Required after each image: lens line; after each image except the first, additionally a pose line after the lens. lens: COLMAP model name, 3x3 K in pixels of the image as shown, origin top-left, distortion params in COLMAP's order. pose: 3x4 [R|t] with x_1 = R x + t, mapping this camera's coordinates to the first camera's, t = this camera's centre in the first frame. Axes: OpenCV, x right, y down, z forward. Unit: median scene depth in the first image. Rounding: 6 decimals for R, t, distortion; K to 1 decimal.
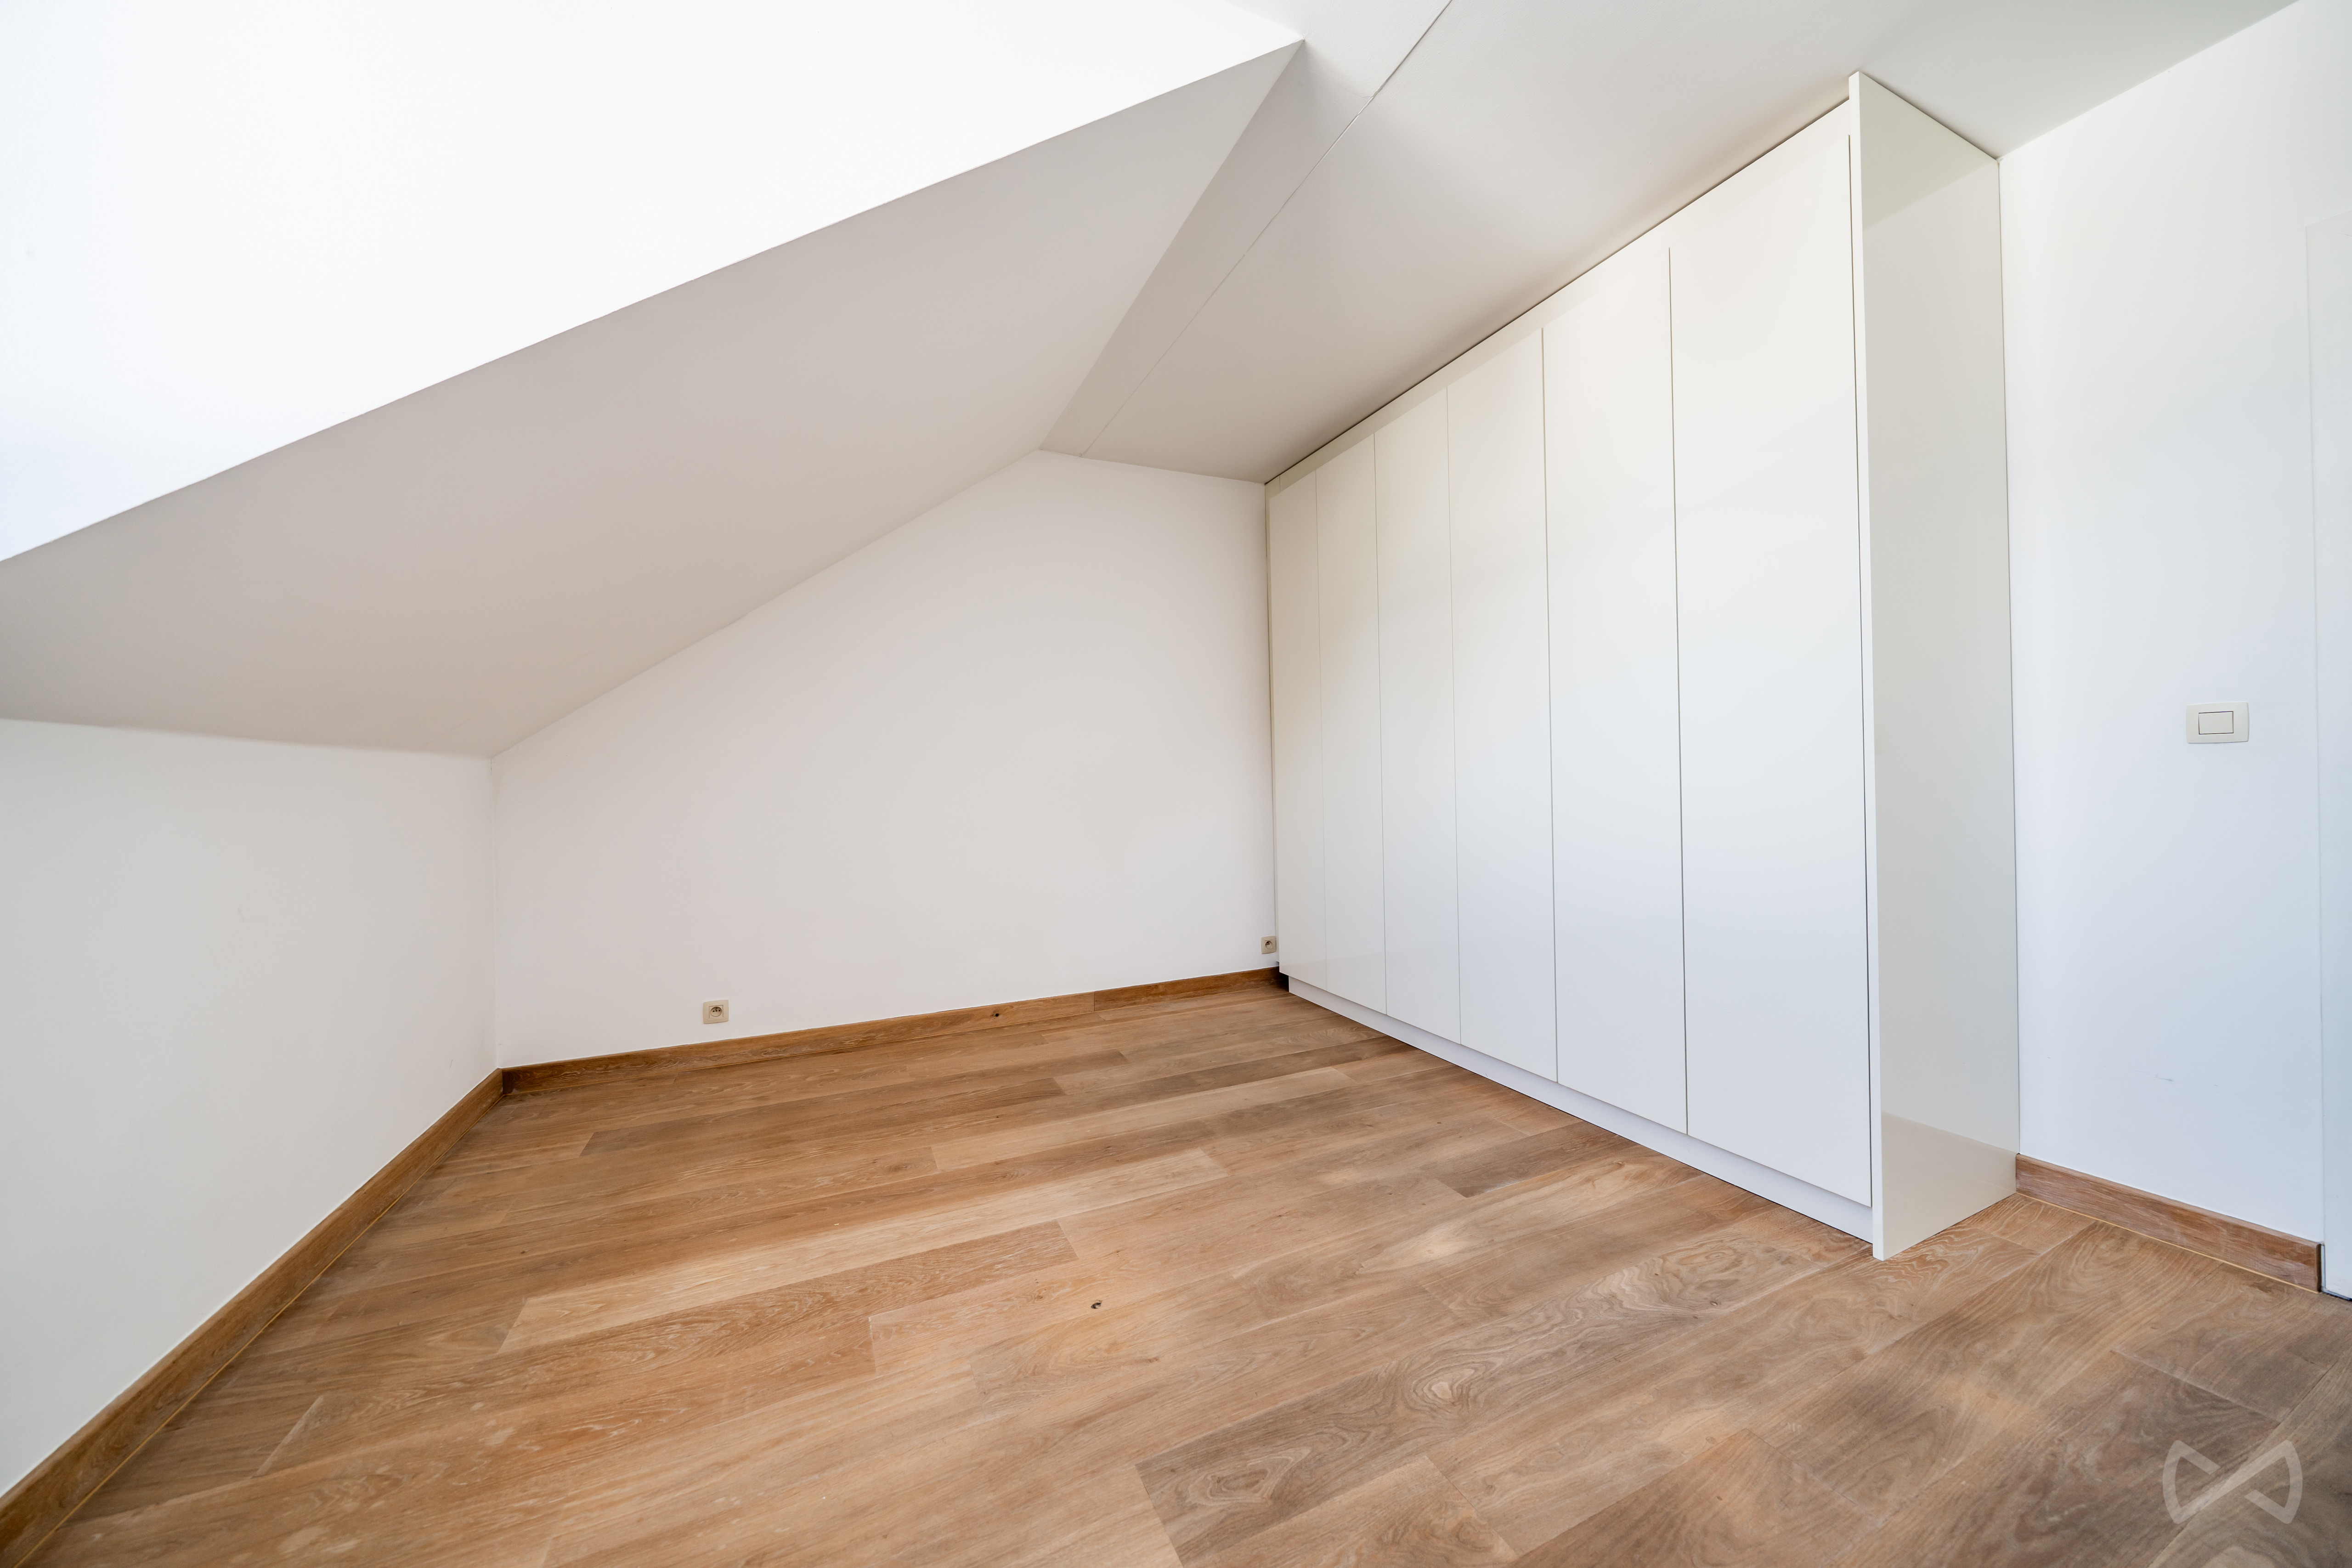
lens RADIAL K [[804.3, 0, 1175.8], [0, 804.3, 784.1], [0, 0, 1]] dist [-0.002944, -0.000369]
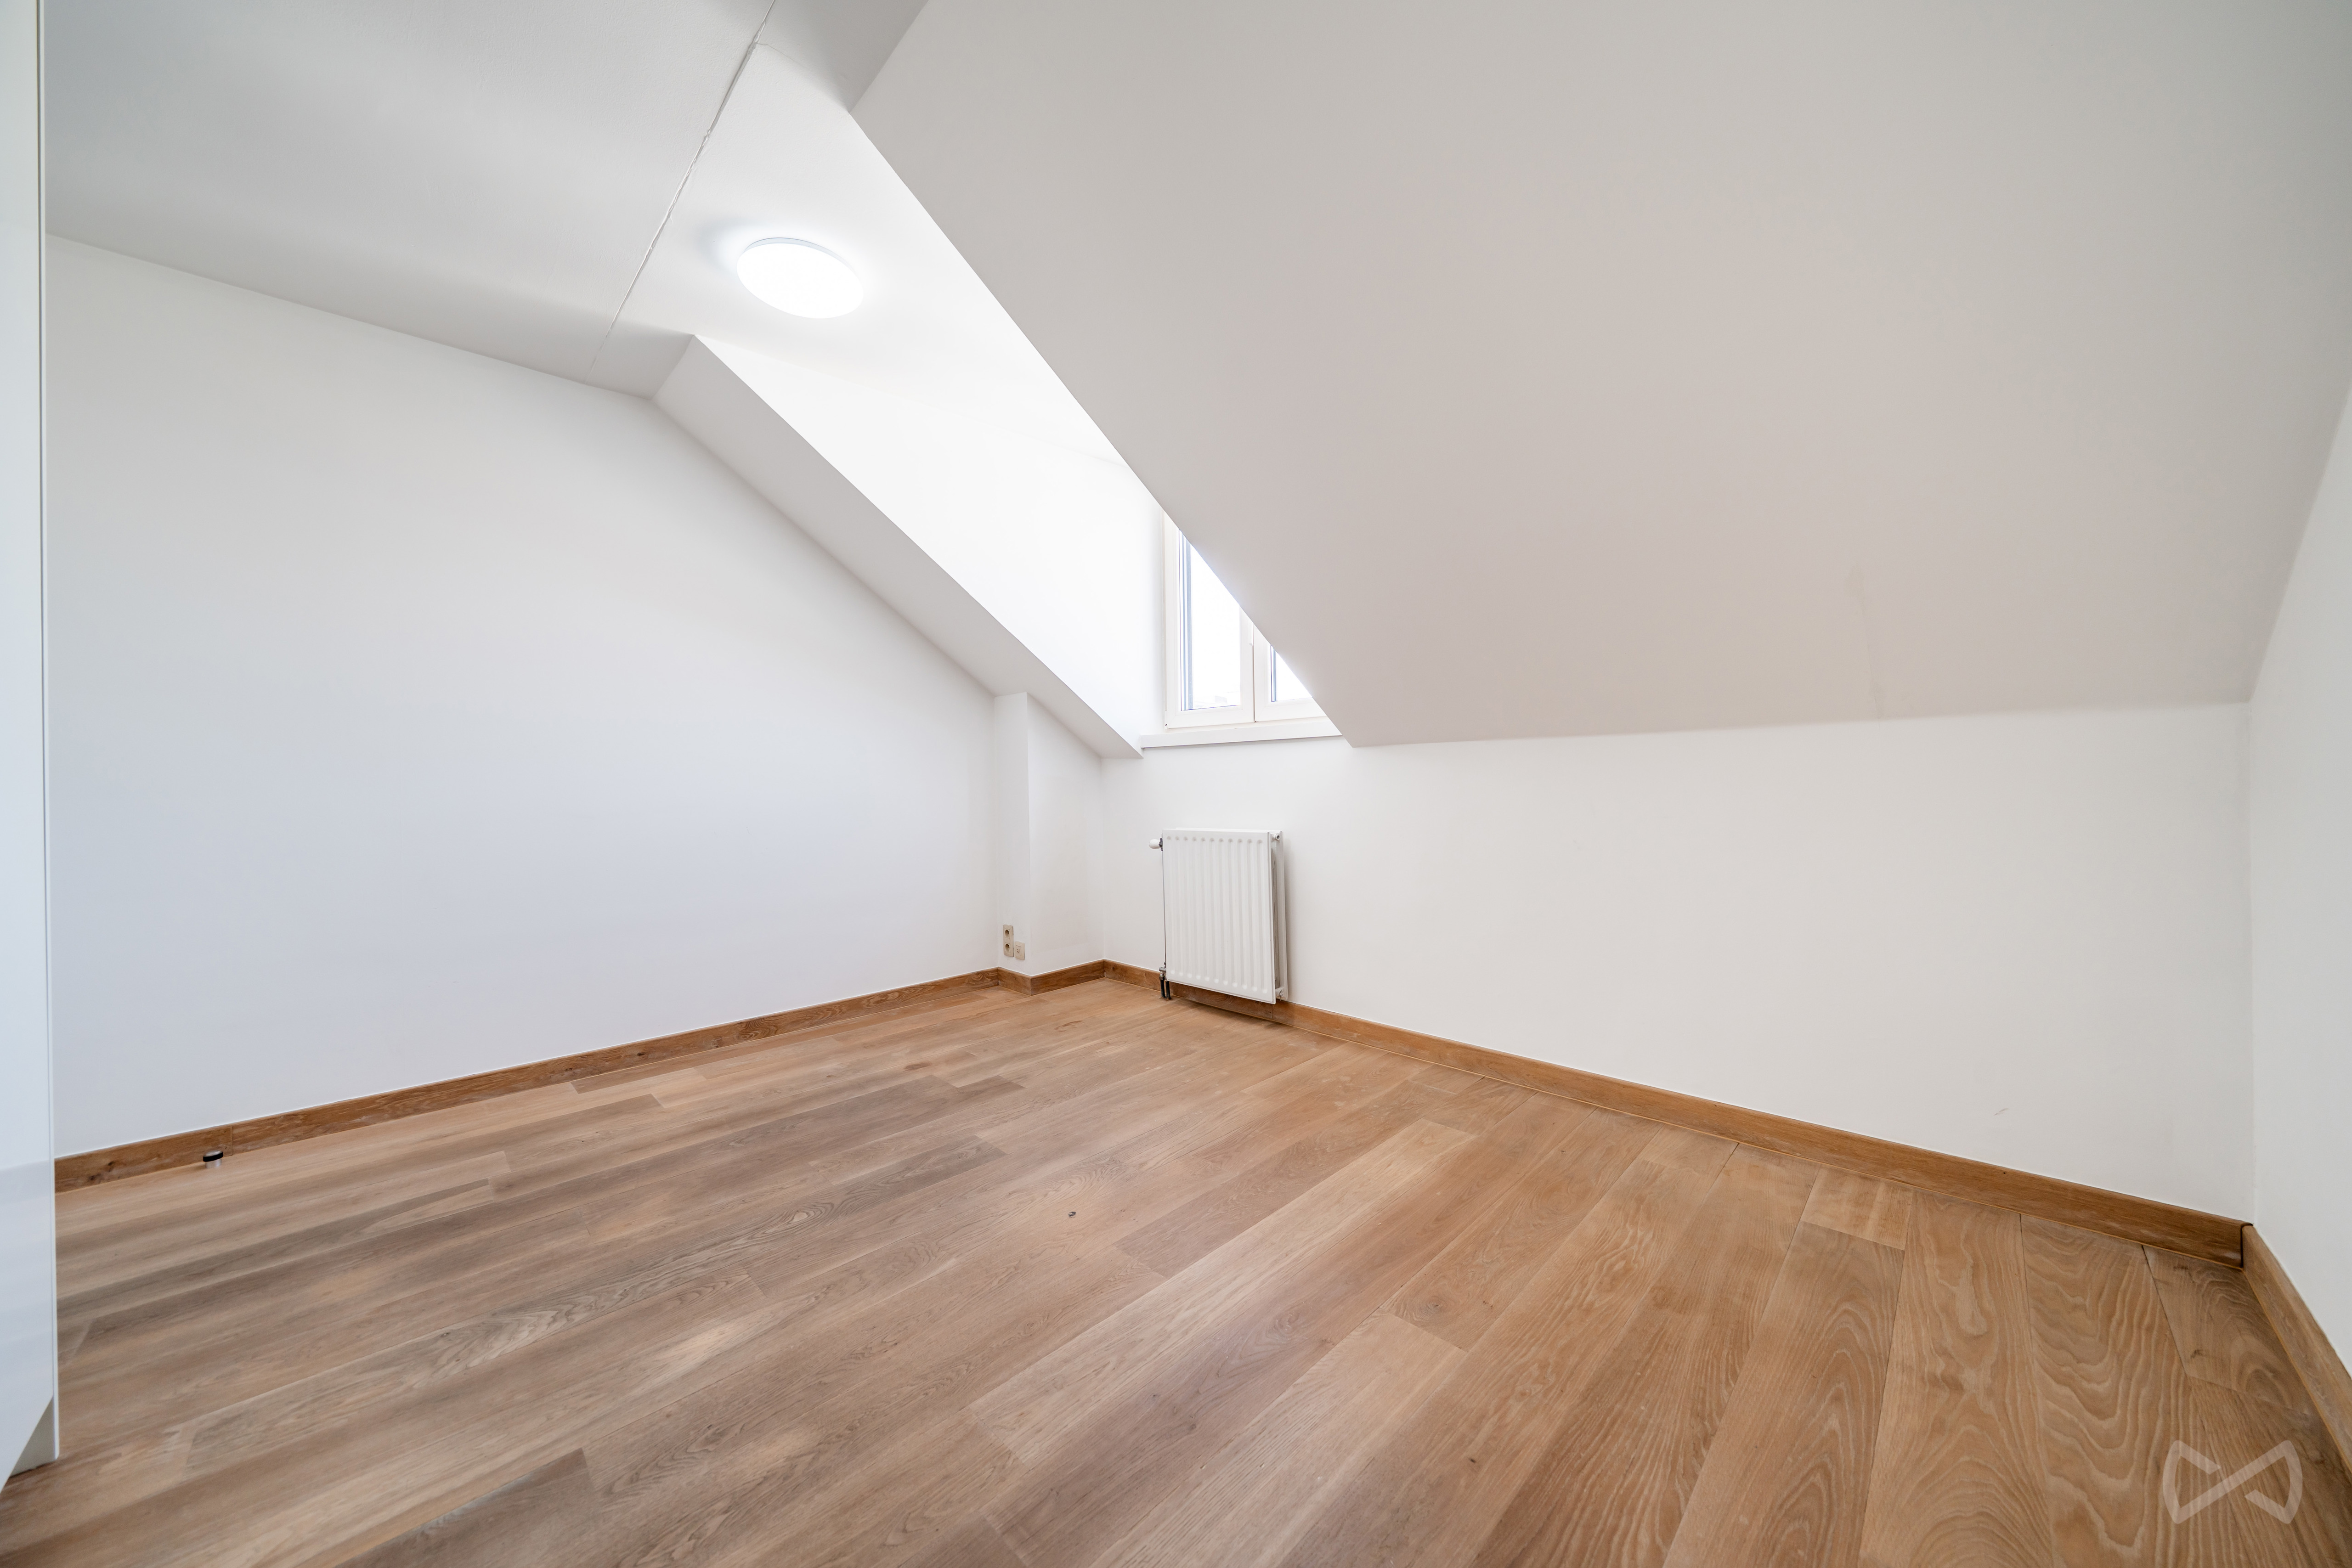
lens RADIAL K [[804.1, 0, 1174.6], [0, 804.1, 784.2], [0, 0, 1]] dist [-0.002944, -0.000369]
pose [[-0.936094, 0.034933, -0.350012, 0.134318], [0.032273, 0.999389, 0.013433, -0.004154], [0.350268, 0.001279, -0.936649, 1.880991]]
